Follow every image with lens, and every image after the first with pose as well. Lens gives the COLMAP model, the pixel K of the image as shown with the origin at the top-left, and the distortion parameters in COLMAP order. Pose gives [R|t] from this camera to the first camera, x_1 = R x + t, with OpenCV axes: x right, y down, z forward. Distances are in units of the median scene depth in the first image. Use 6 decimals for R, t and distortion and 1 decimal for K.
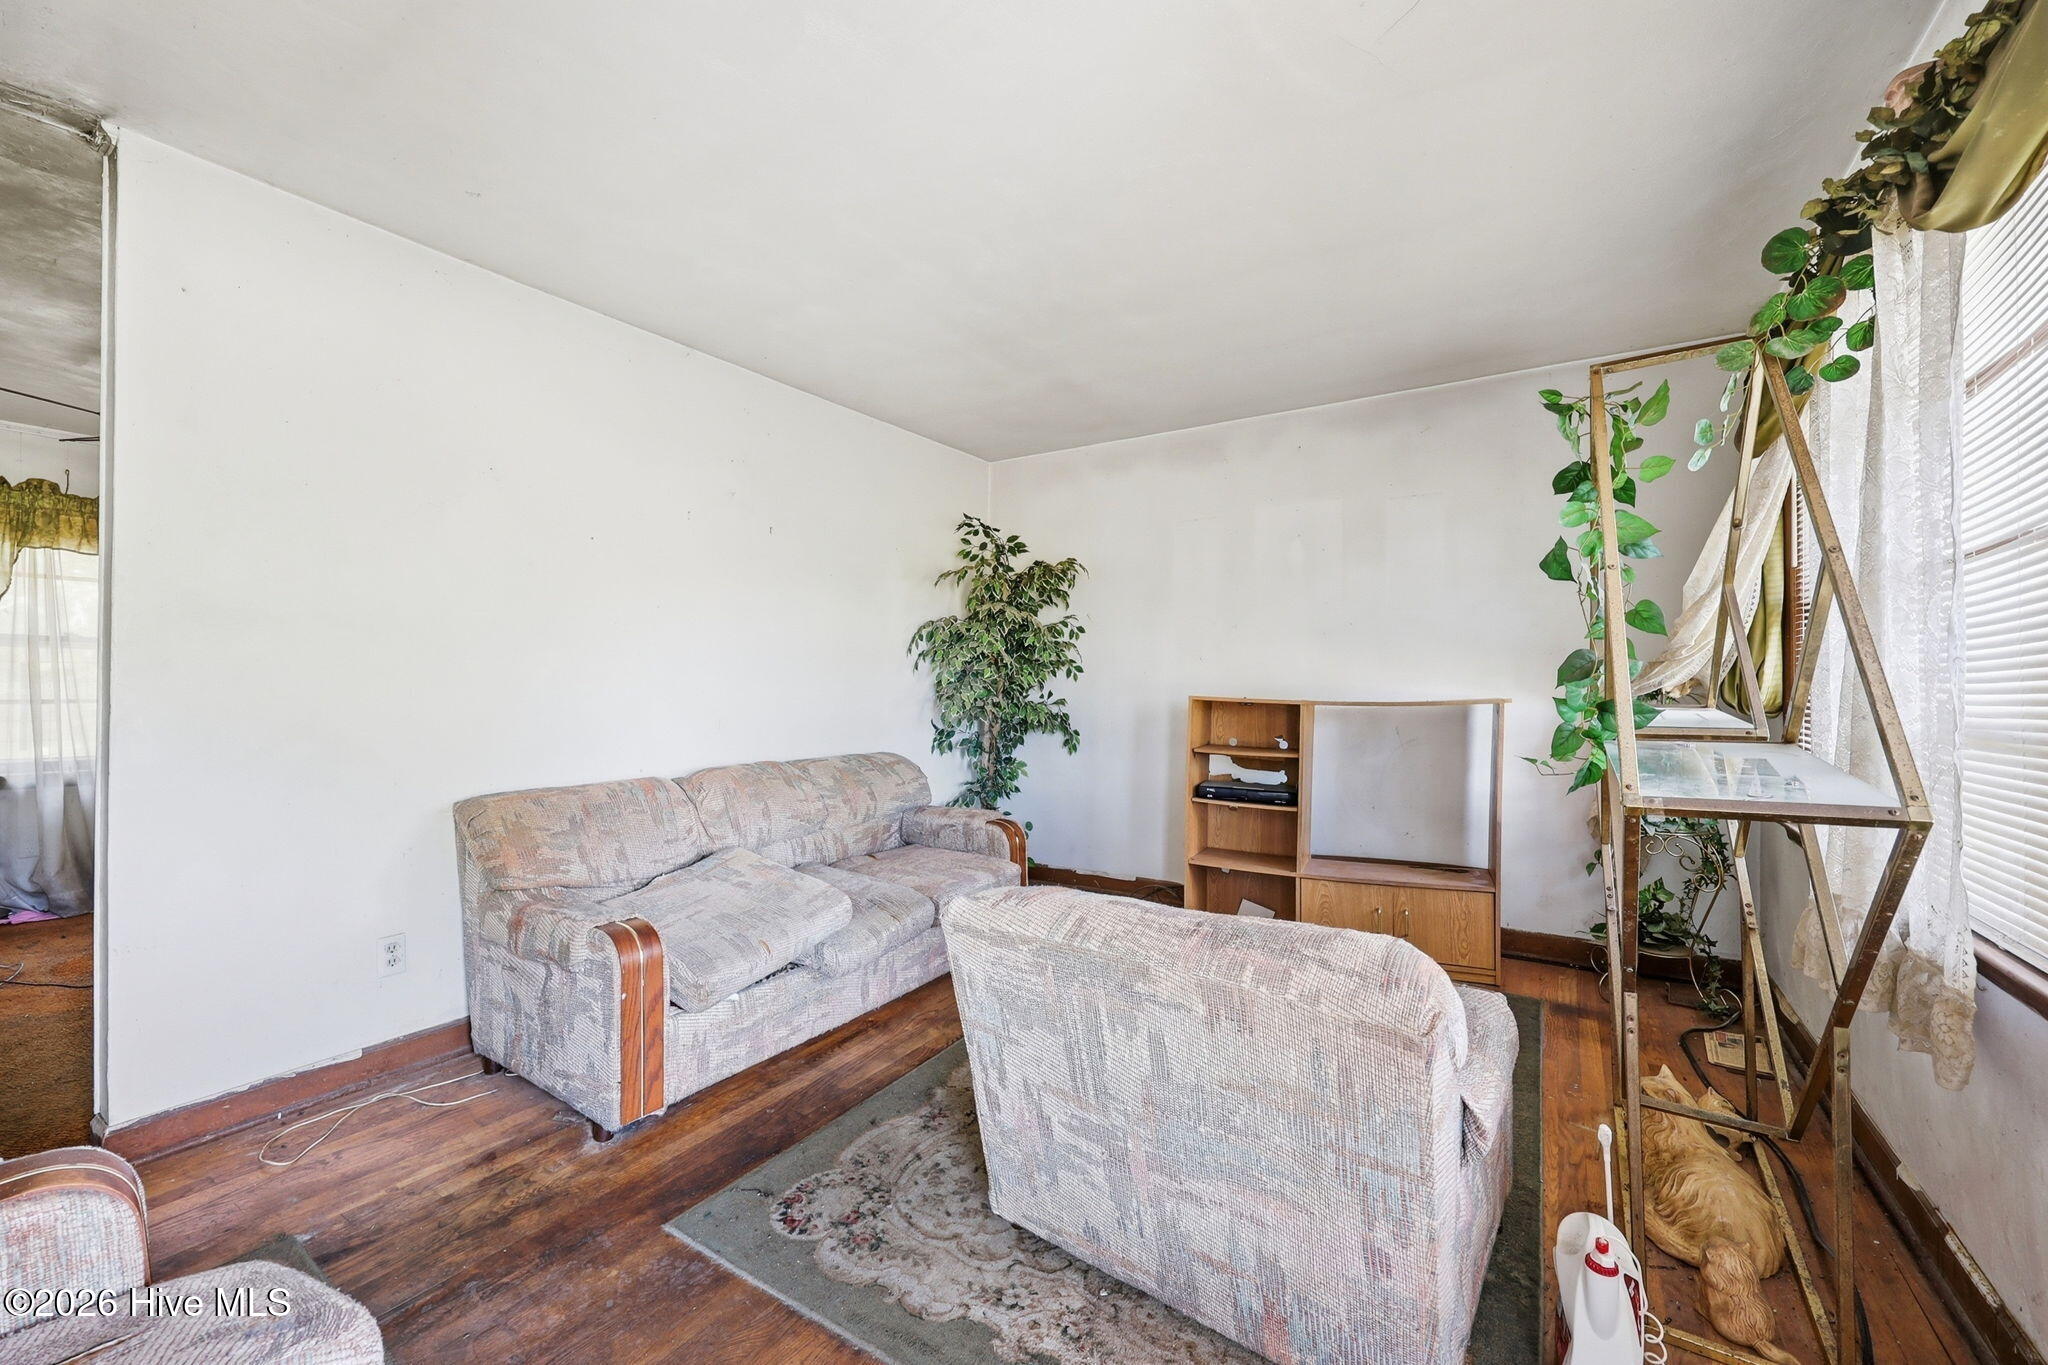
lens RADIAL K [[826.6, 0, 1040.3], [0, 826.6, 671.9], [0, 0, 1]] dist [-0.001345, 0.000655]
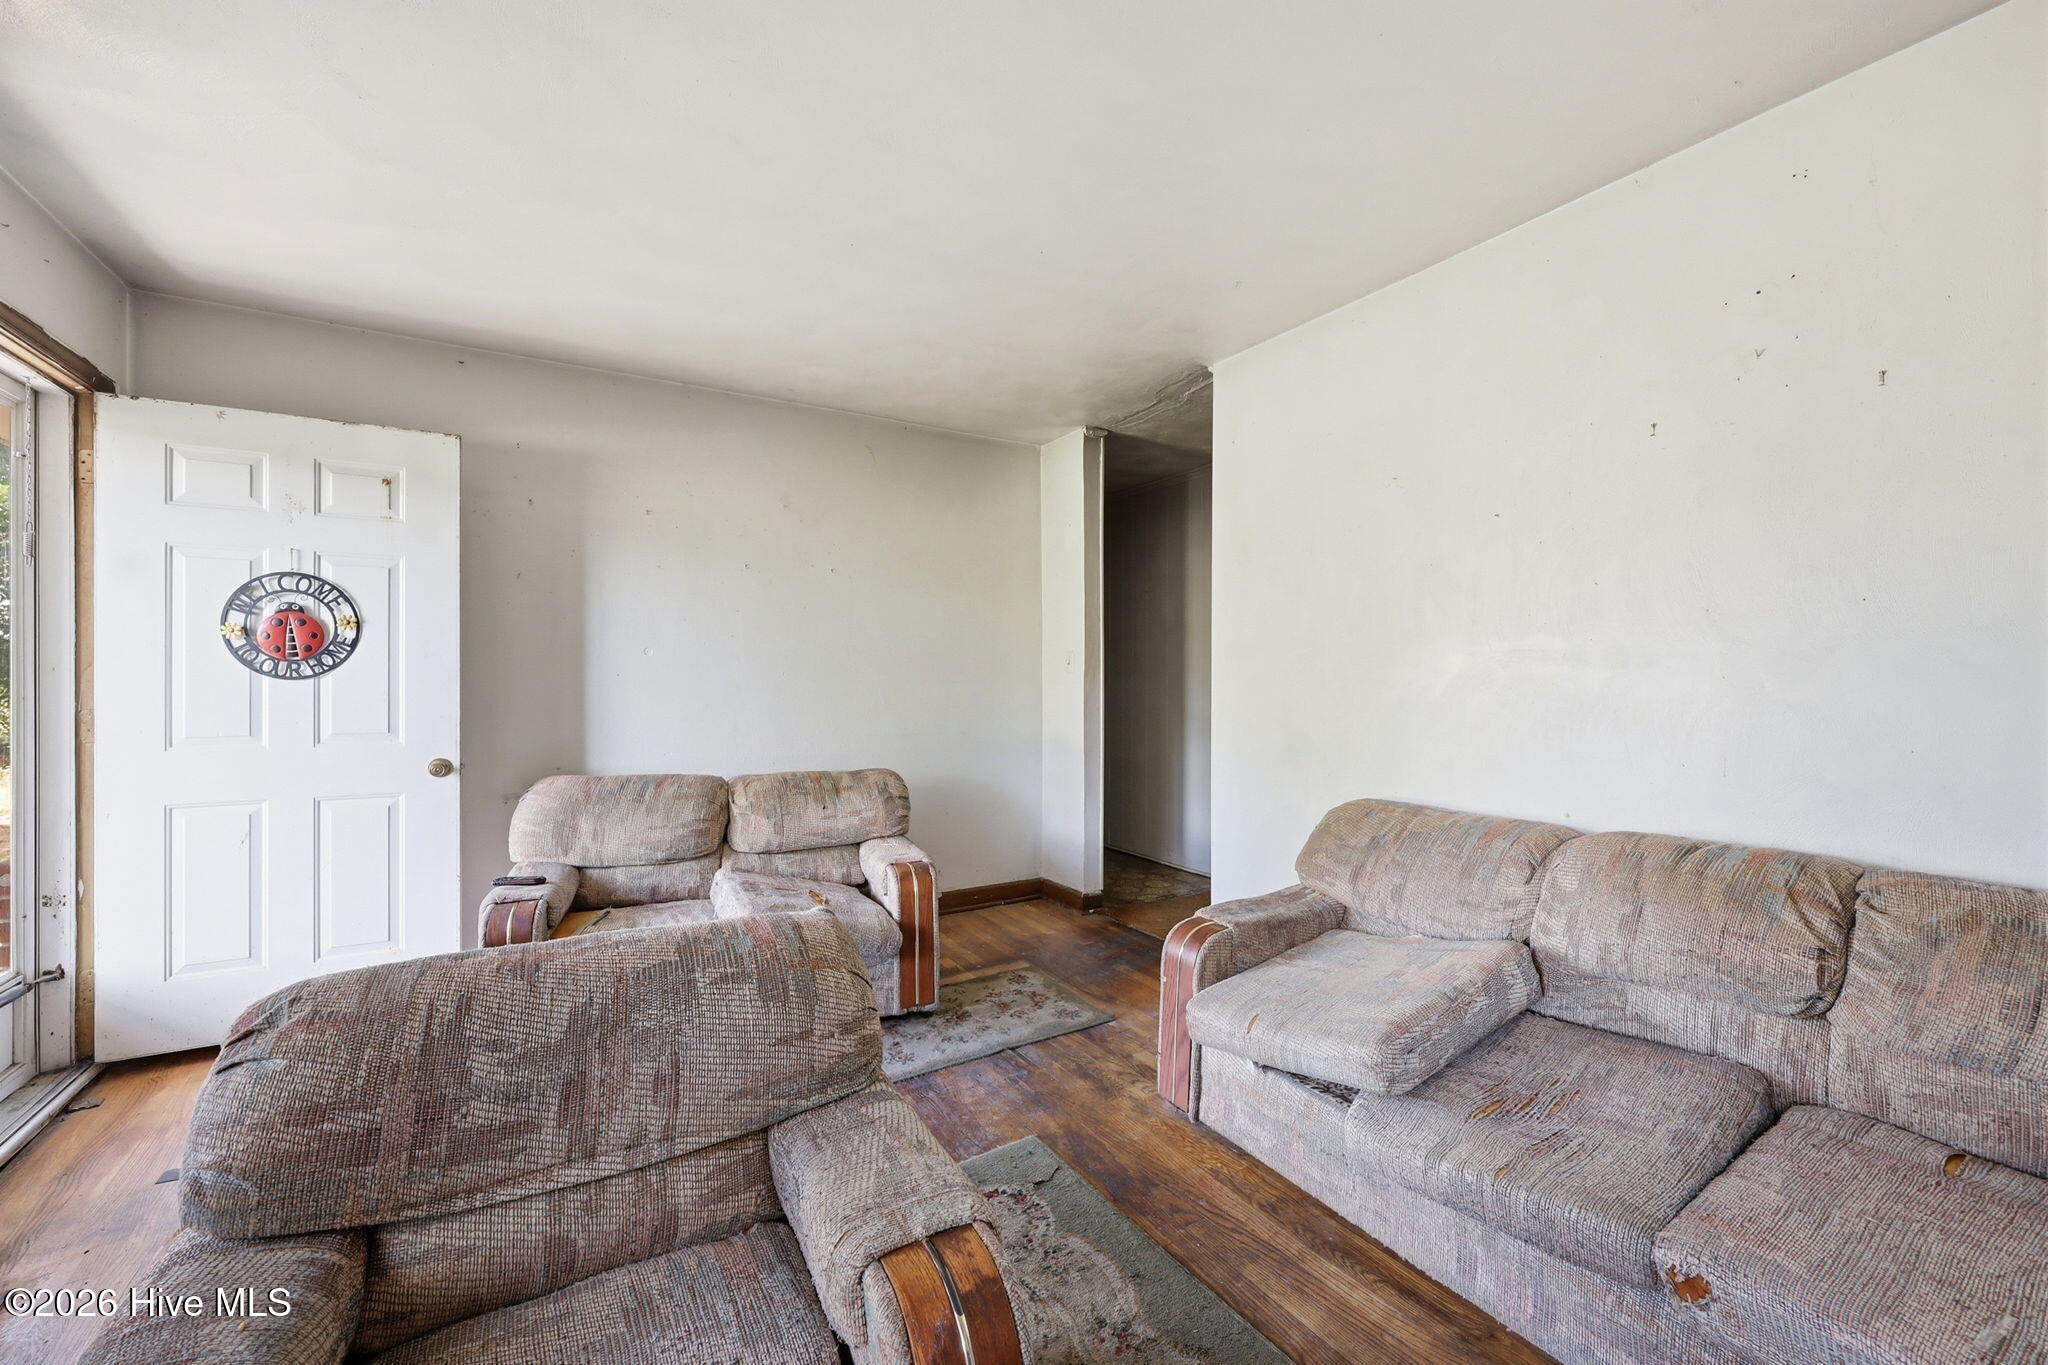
lens RADIAL K [[826.6, 0, 1040.8], [0, 826.6, 683.5], [0, 0, 1]] dist [-0.001345, 0.000655]
pose [[-0.443672, -0.000188, -0.896189, 0.418881], [0.004486, 0.999987, -0.002431, 0.001654], [0.896178, -0.005099, -0.443665, 1.019870]]
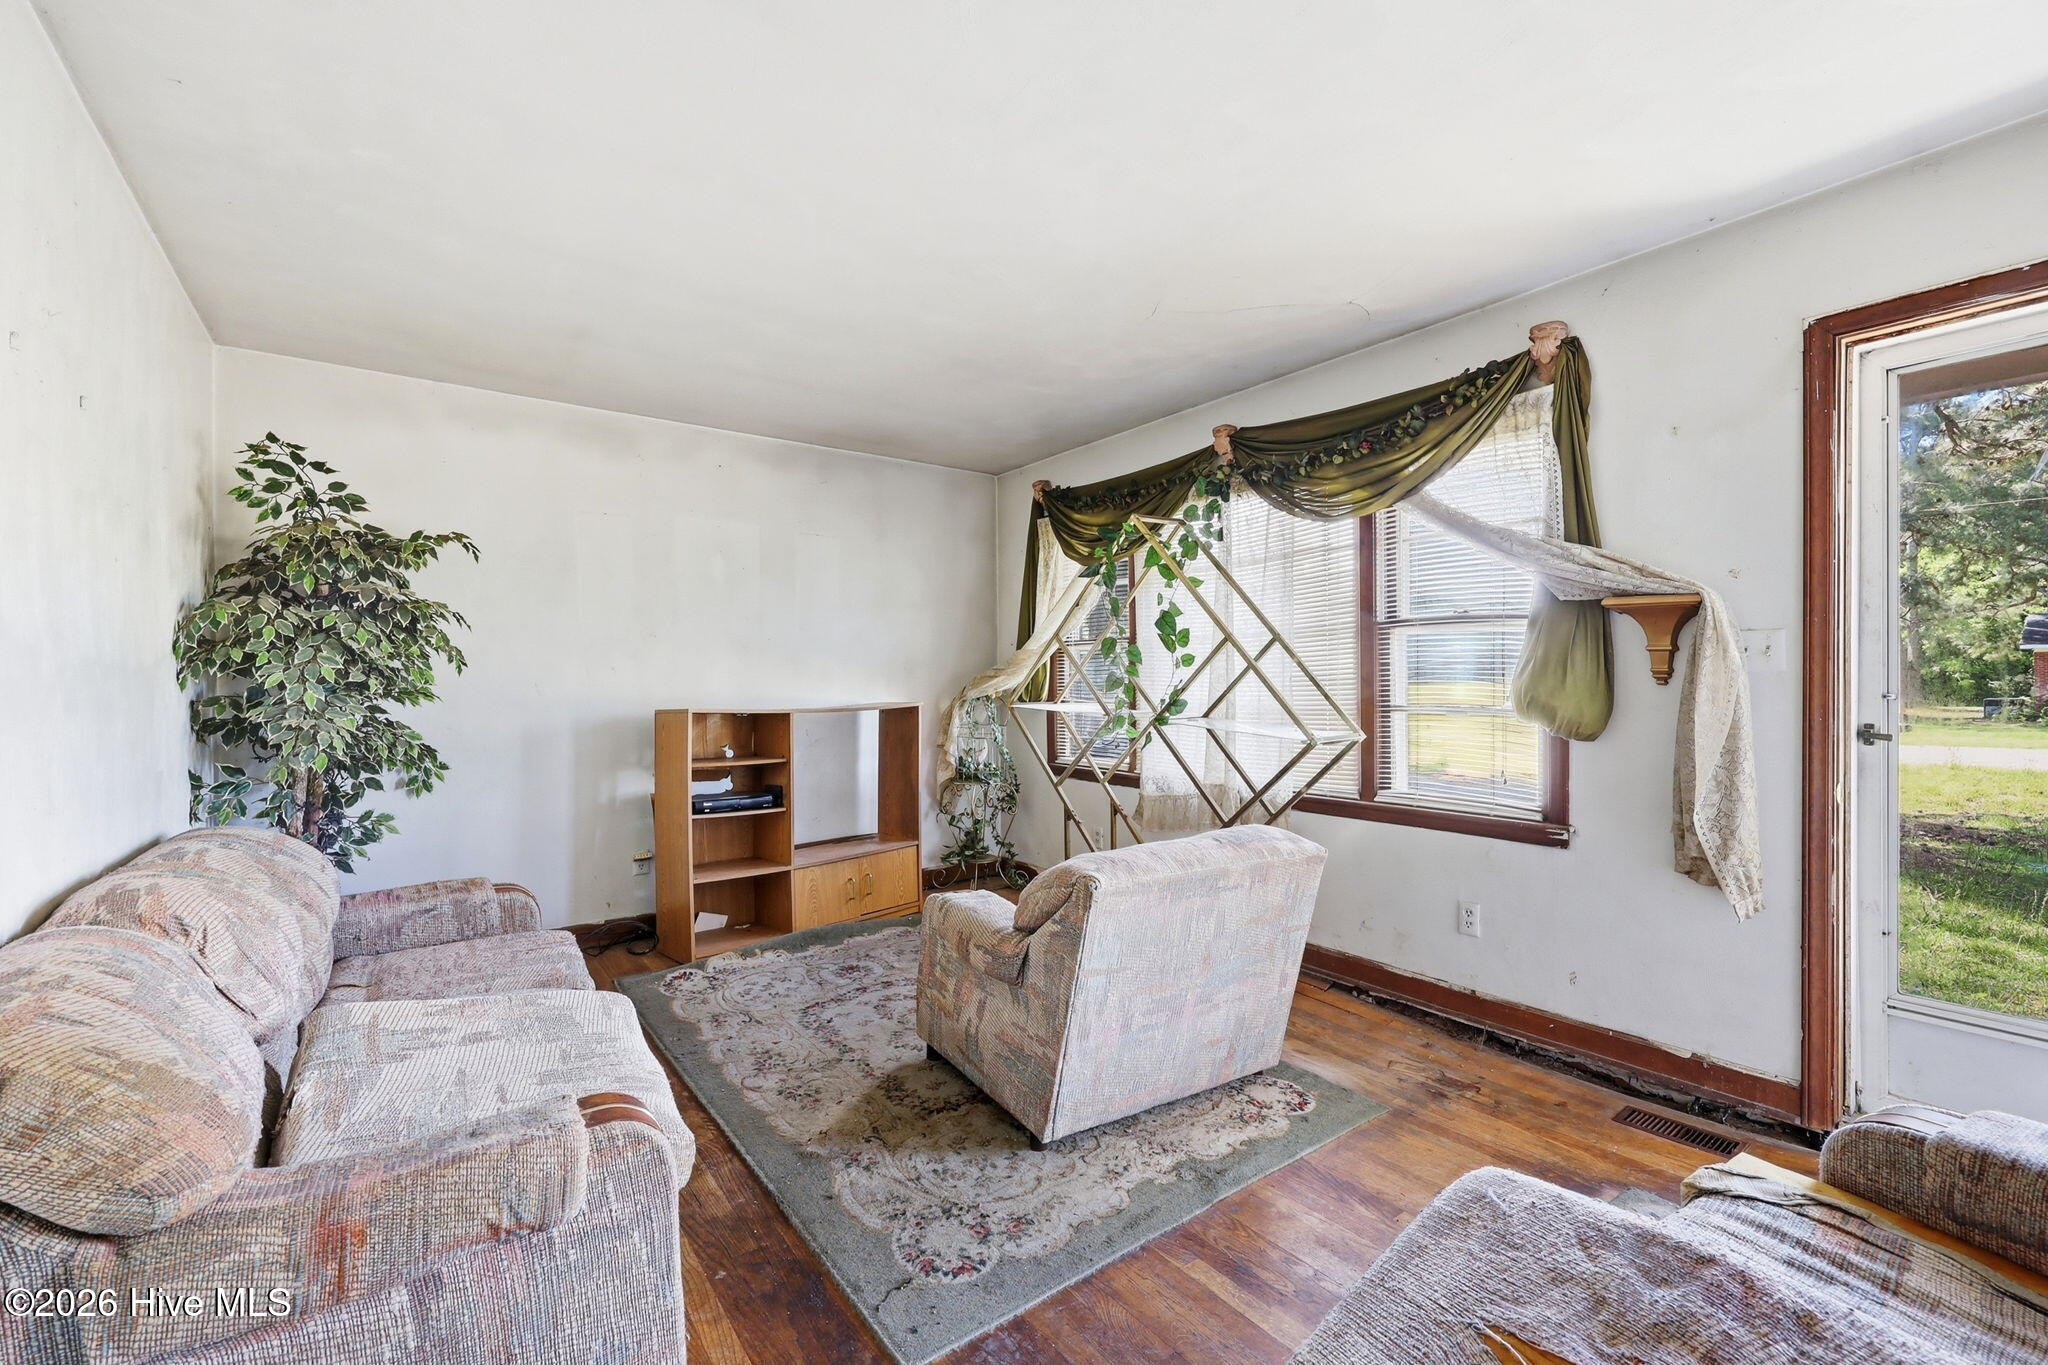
lens RADIAL K [[826.6, 0, 1024.5], [0, 826.6, 688.8], [0, 0, 1]] dist [-0.001345, 0.000655]
pose [[0.363124, -0.011083, 0.931675, -0.762311], [0.000198, 0.999930, 0.011818, -0.007817], [-0.931741, -0.004107, 0.363101, 0.392089]]
